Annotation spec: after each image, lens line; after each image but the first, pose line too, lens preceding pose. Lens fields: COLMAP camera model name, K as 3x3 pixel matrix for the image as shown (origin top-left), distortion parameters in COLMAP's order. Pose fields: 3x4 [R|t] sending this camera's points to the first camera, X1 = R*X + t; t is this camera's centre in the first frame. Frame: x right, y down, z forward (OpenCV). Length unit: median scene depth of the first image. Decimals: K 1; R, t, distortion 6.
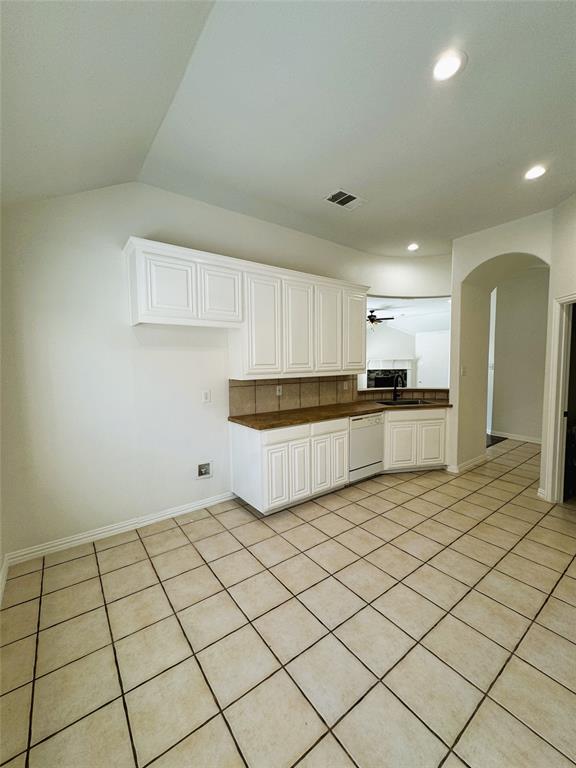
lens RADIAL K [[308.3, 0, 288.1], [0, 308.3, 381.1], [0, 0, 1]] dist [0.001395, 0.000195]
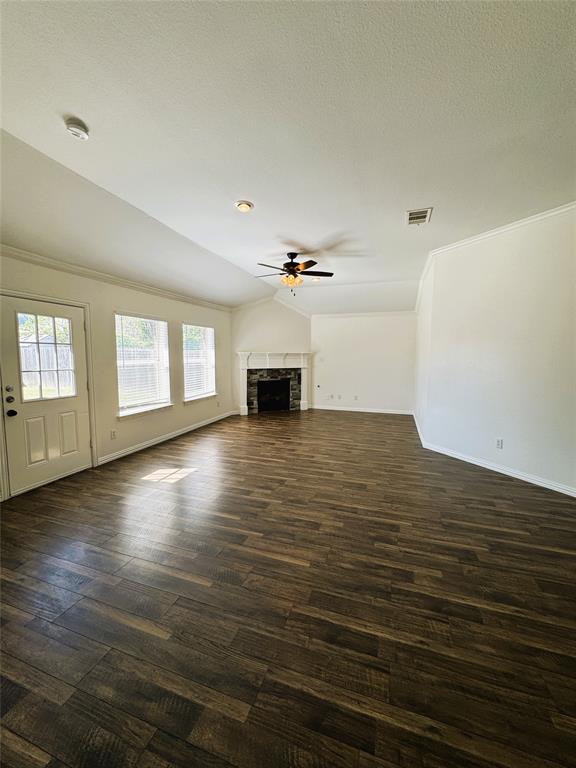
lens RADIAL K [[308.3, 0, 290.8], [0, 308.3, 383.0], [0, 0, 1]] dist [0.001395, 0.000195]
pose [[0.822642, -0.028315, 0.567854, -0.017579], [0.017164, 0.999541, 0.024974, -0.022862], [-0.568300, -0.010798, 0.822750, 0.453903]]
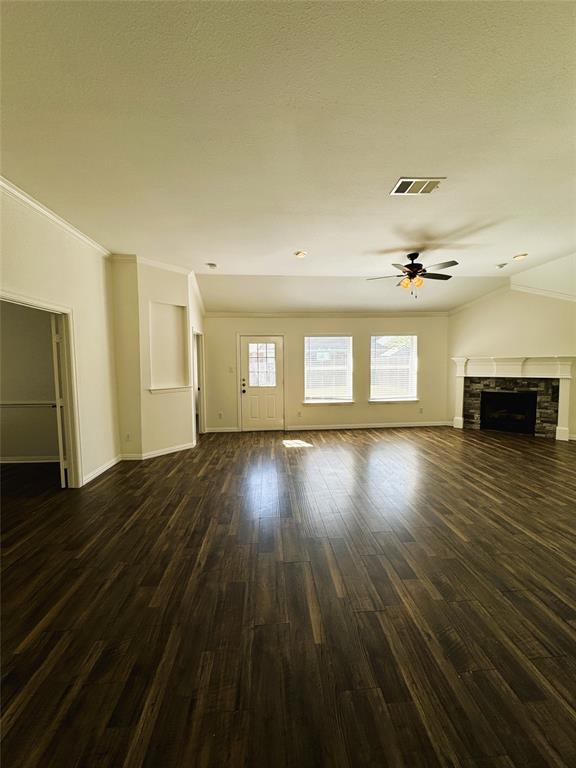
lens RADIAL K [[308.3, 0, 287.2], [0, 308.3, 383.7], [0, 0, 1]] dist [0.001395, 0.000195]
pose [[0.836547, 0.046838, -0.545890, 0.294261], [-0.040450, 0.998900, 0.023721, -0.024813], [0.546401, 0.002237, 0.837521, 0.383858]]
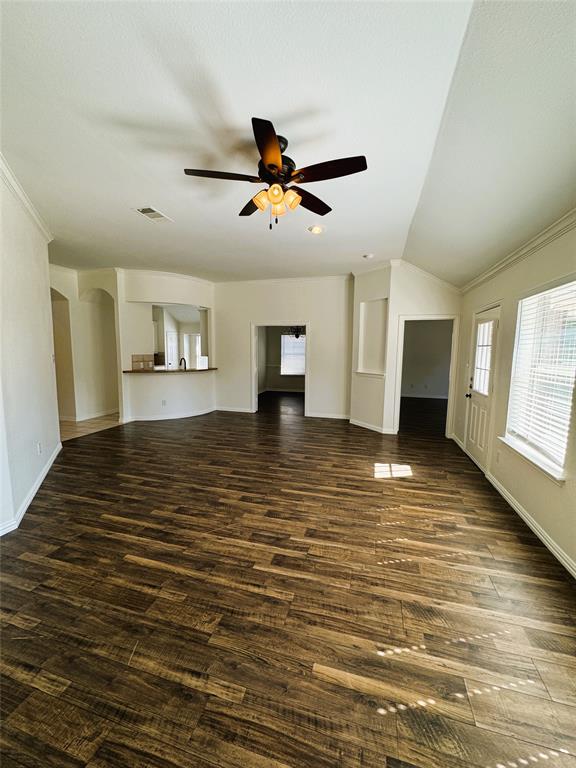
lens RADIAL K [[308.3, 0, 286.8], [0, 308.3, 383.2], [0, 0, 1]] dist [0.001395, 0.000195]
pose [[-0.799177, 0.072373, -0.596723, 0.328563], [-0.036783, 0.984977, 0.168724, -0.064409], [0.599969, 0.156790, -0.784509, 0.950982]]
